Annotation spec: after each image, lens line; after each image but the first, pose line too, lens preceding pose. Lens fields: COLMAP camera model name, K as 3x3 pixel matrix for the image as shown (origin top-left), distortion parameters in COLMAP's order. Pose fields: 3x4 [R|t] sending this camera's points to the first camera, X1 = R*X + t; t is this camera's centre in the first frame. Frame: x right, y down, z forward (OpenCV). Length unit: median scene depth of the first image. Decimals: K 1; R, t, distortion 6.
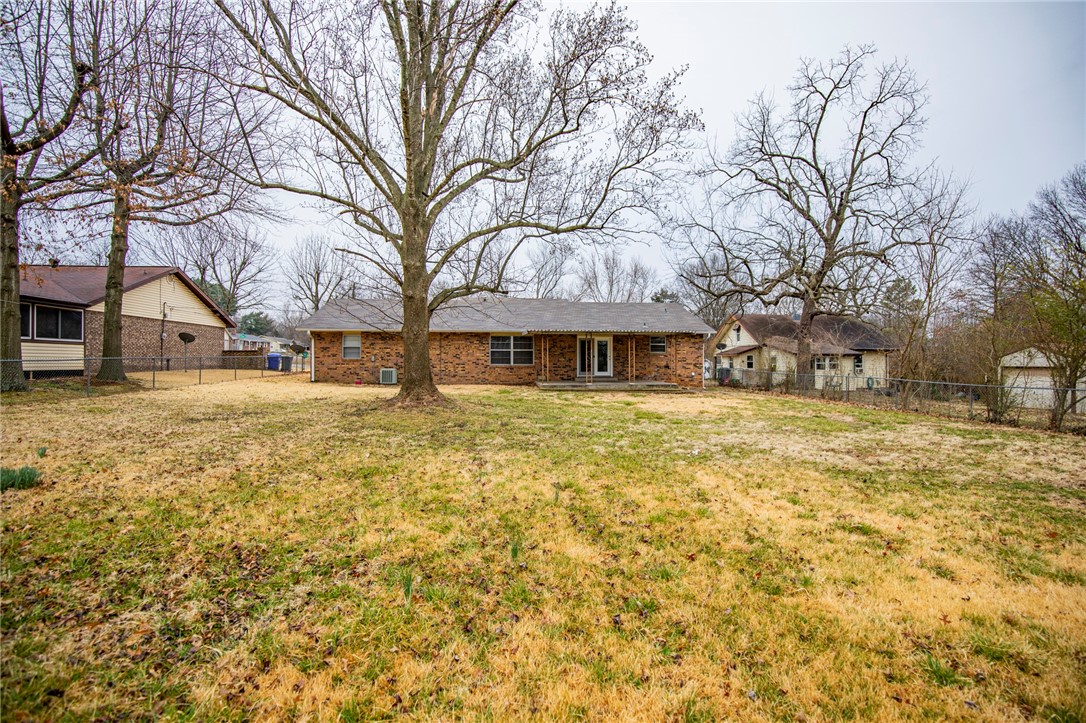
lens RADIAL K [[507.1, 0, 541.4], [0, 507.1, 356.3], [0, 0, 1]] dist [-0.031003, 0.005057]
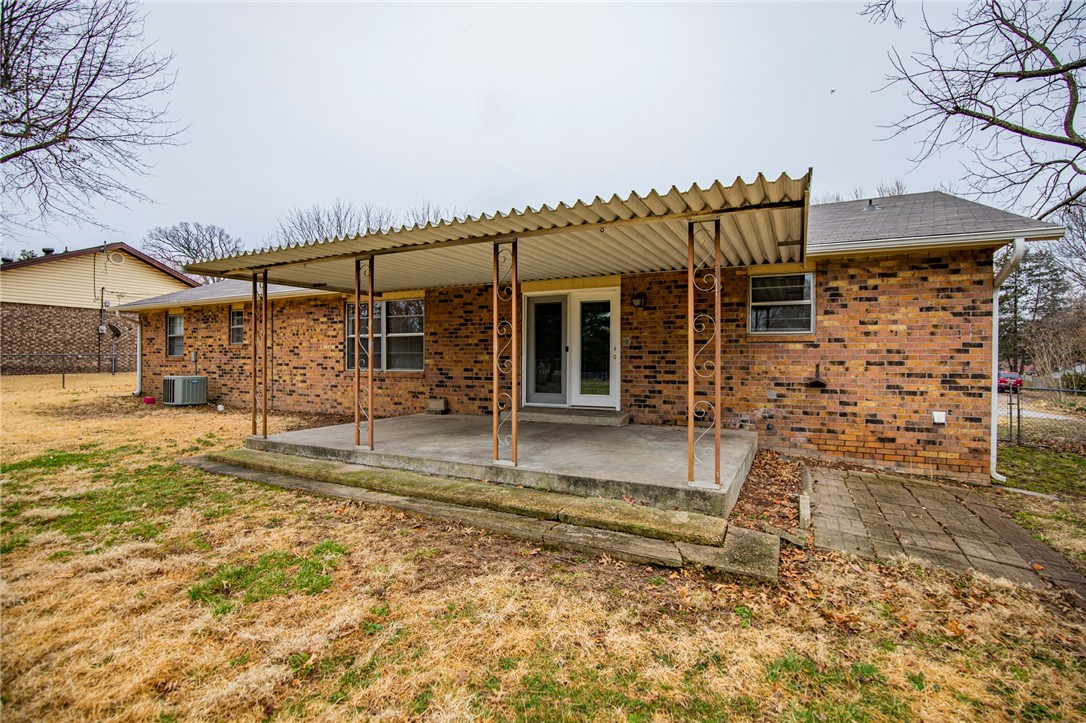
lens RADIAL K [[507.1, 0, 546.0], [0, 507.1, 363.7], [0, 0, 1]] dist [-0.031003, 0.005057]
pose [[0.848439, 0.004908, -0.529271, 0.268920], [0.002289, 0.999914, 0.012942, 0.005936], [0.529289, -0.012192, 0.848354, 0.703113]]
